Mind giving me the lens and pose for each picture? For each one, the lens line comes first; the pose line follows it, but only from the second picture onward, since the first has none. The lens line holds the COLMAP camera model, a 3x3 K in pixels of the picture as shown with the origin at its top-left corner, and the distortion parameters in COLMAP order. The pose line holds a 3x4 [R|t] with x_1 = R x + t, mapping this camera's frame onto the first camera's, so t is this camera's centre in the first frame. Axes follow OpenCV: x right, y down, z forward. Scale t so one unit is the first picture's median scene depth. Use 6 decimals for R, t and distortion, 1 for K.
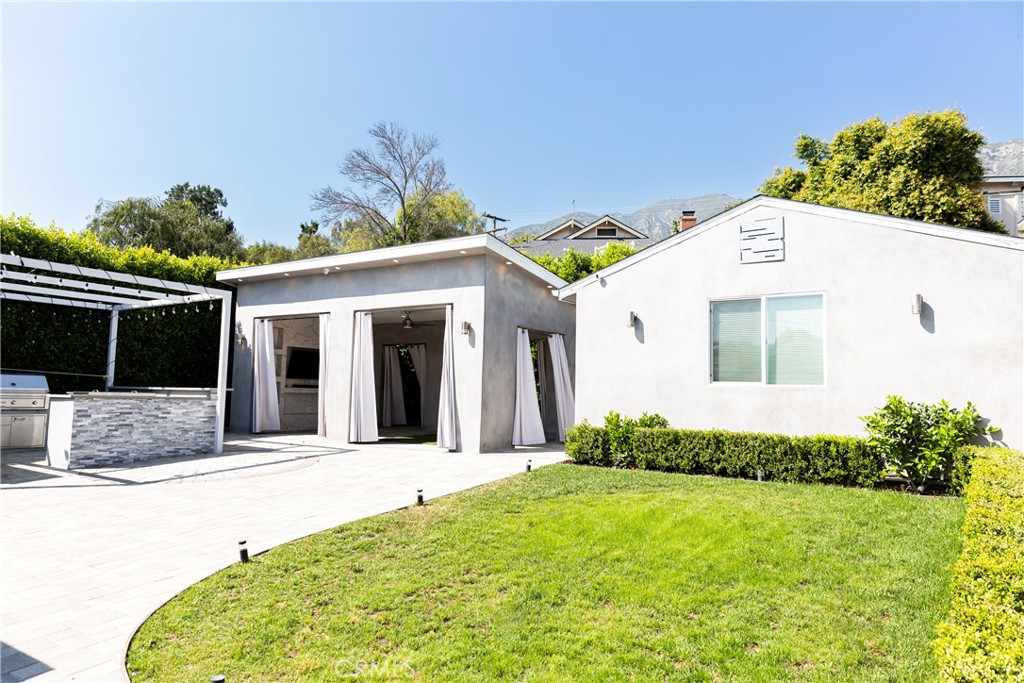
lens RADIAL K [[705.1, 0, 509.4], [0, 705.1, 337.3], [0, 0, 1]] dist [0.021846, -0.005756]
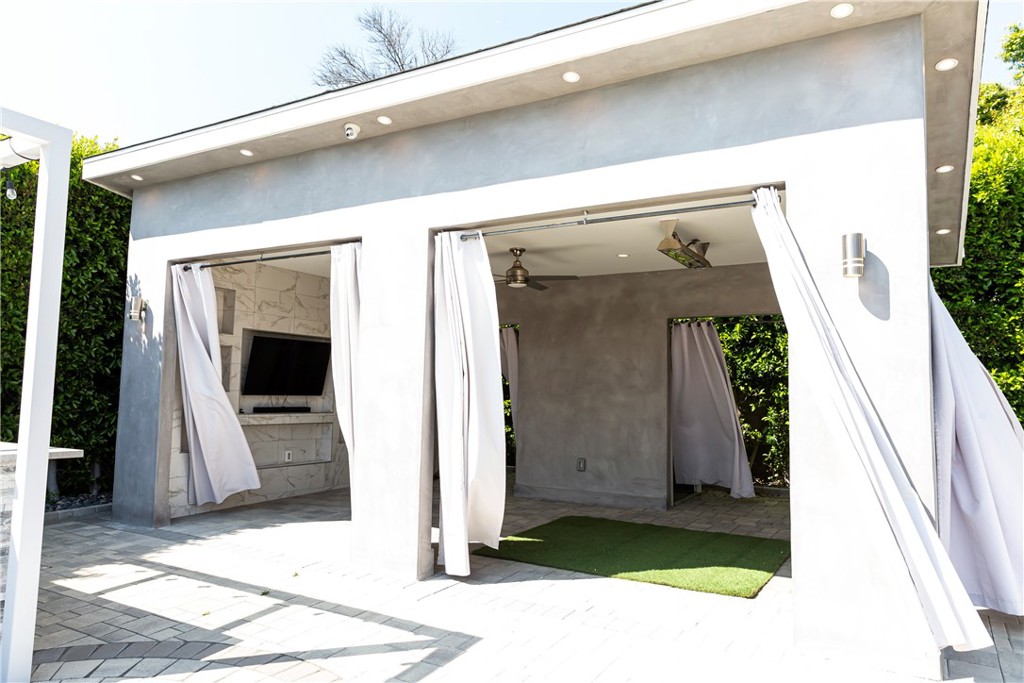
lens RADIAL K [[705.1, 0, 512.8], [0, 705.1, 339.4], [0, 0, 1]] dist [0.021846, -0.005756]
pose [[0.996936, 0.002060, 0.078192, -0.184708], [-0.002730, 0.999960, 0.008470, 0.016927], [-0.078172, -0.008658, 0.996902, 0.552035]]
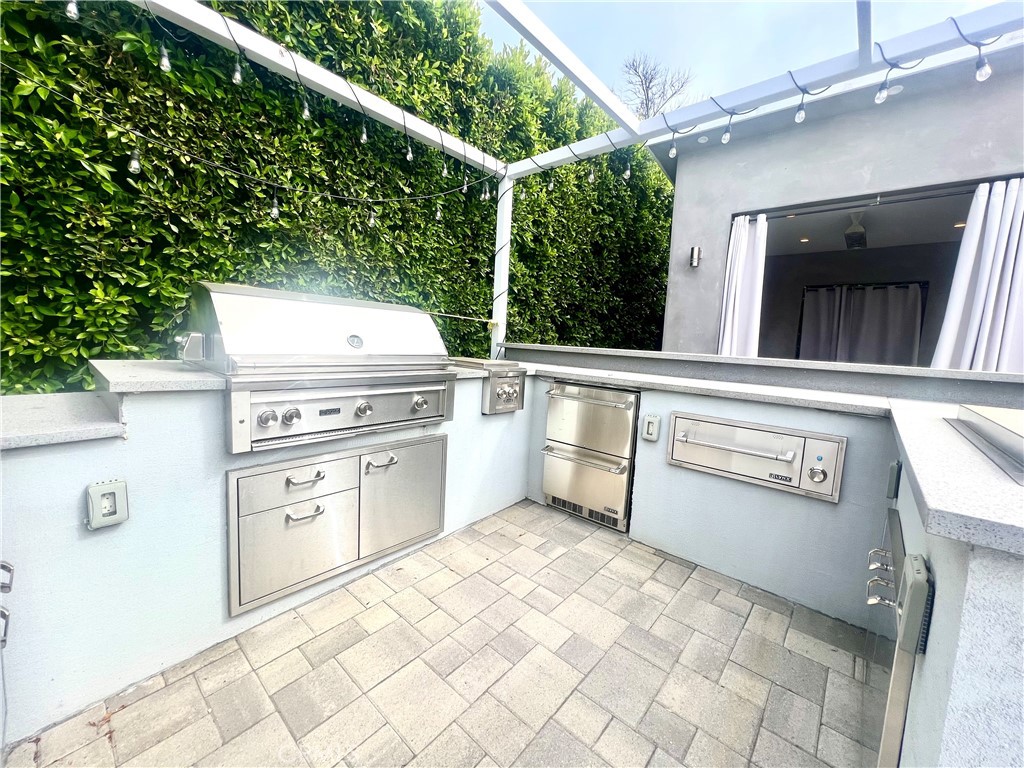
lens RADIAL K [[414.9, 0, 506.9], [0, 414.9, 377.1], [0, 0, 1]] dist [0.003892, 0.000127]
pose [[0.992719, 0.042531, -0.112698, -0.494486], [-0.022288, 0.984293, 0.175132, 0.040290], [0.118376, -0.171345, 0.978074, 0.677186]]
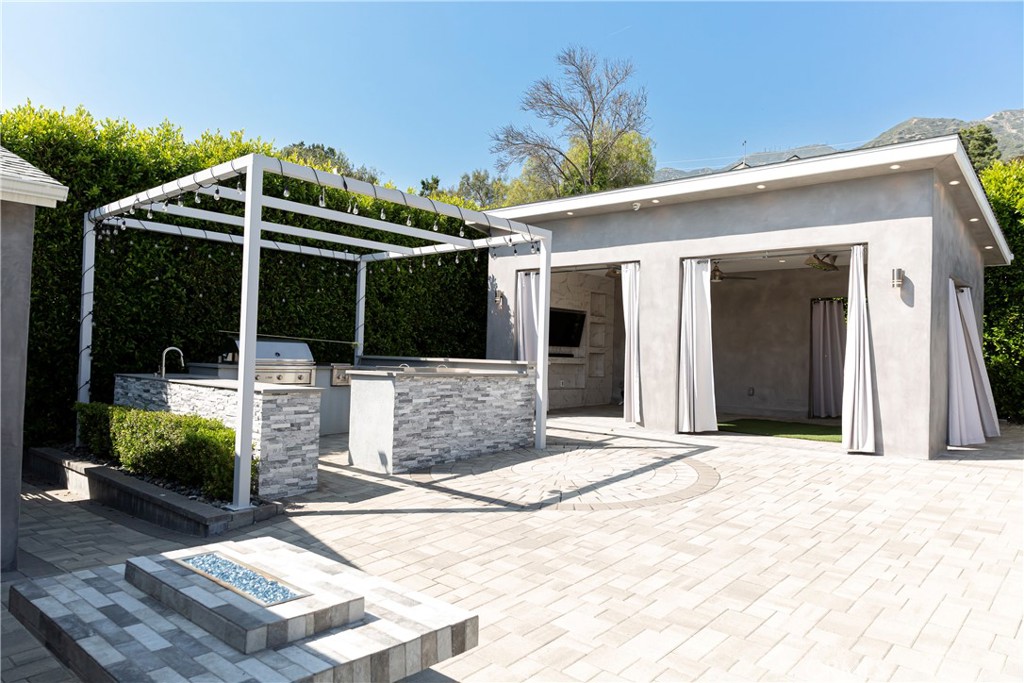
lens RADIAL K [[705.1, 0, 507.9], [0, 705.1, 338.2], [0, 0, 1]] dist [0.021846, -0.005756]
pose [[0.993399, 0.003153, -0.114665, -0.284399], [0.003280, 0.998432, 0.055873, 0.004519], [0.114662, -0.055881, 0.991832, 0.206656]]
